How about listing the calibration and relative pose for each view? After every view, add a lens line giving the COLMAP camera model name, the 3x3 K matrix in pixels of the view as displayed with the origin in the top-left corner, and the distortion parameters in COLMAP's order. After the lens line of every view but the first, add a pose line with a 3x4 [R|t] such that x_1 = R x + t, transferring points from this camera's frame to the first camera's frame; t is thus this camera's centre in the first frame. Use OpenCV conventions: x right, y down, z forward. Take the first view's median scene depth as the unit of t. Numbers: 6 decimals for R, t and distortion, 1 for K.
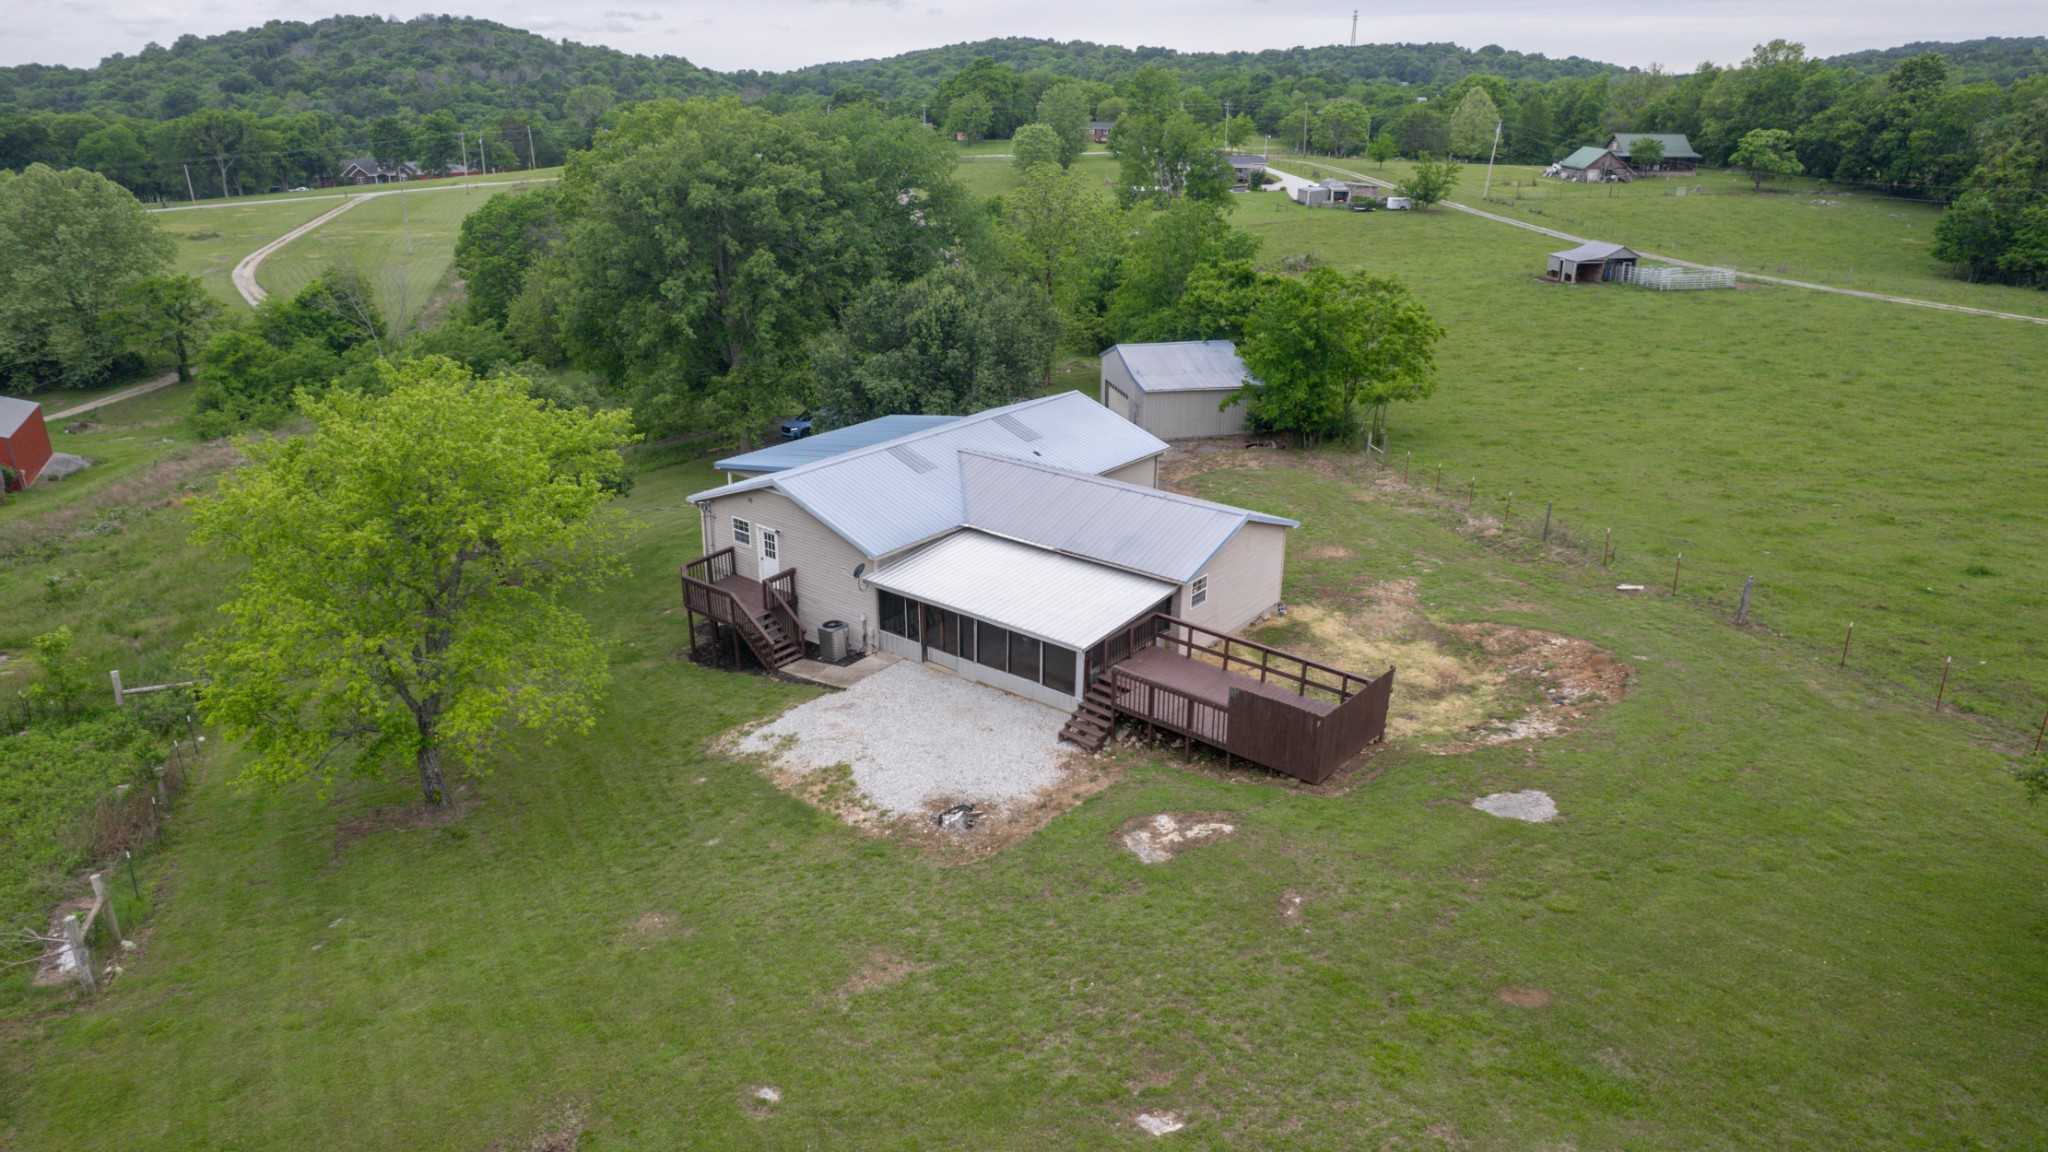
lens RADIAL K [[772.7, 0, 1024.0], [0, 772.7, 576.0], [0, 0, 1]] dist [-0.000125, -0.000035]
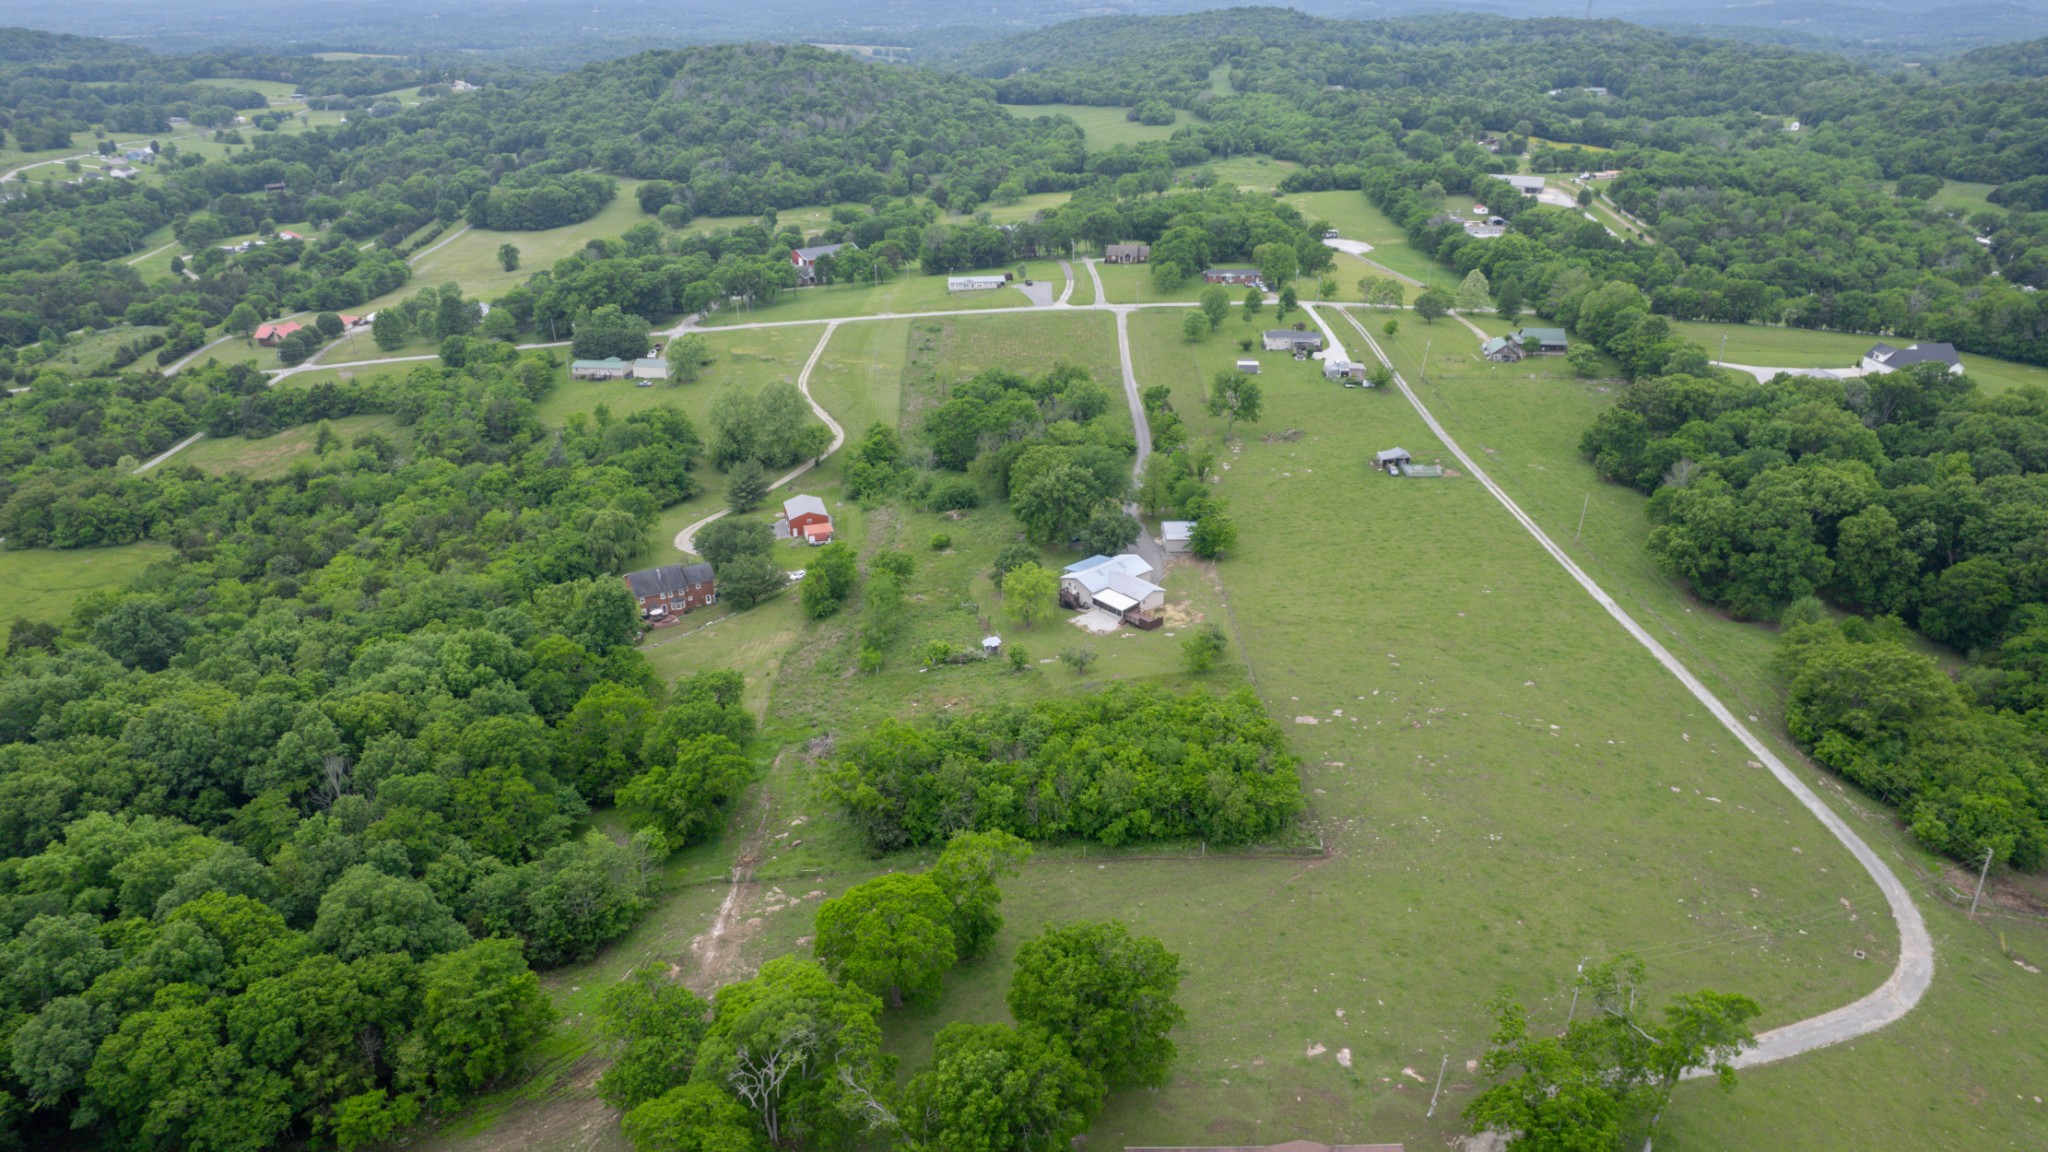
lens RADIAL K [[772.7, 0, 1024.0], [0, 772.7, 576.0], [0, 0, 1]] dist [-0.000125, -0.000035]
pose [[0.954137, 0.050544, -0.295074, 1.039429], [-0.021545, 0.994682, 0.100716, -0.723425], [0.298595, -0.089740, 0.950152, -4.729852]]
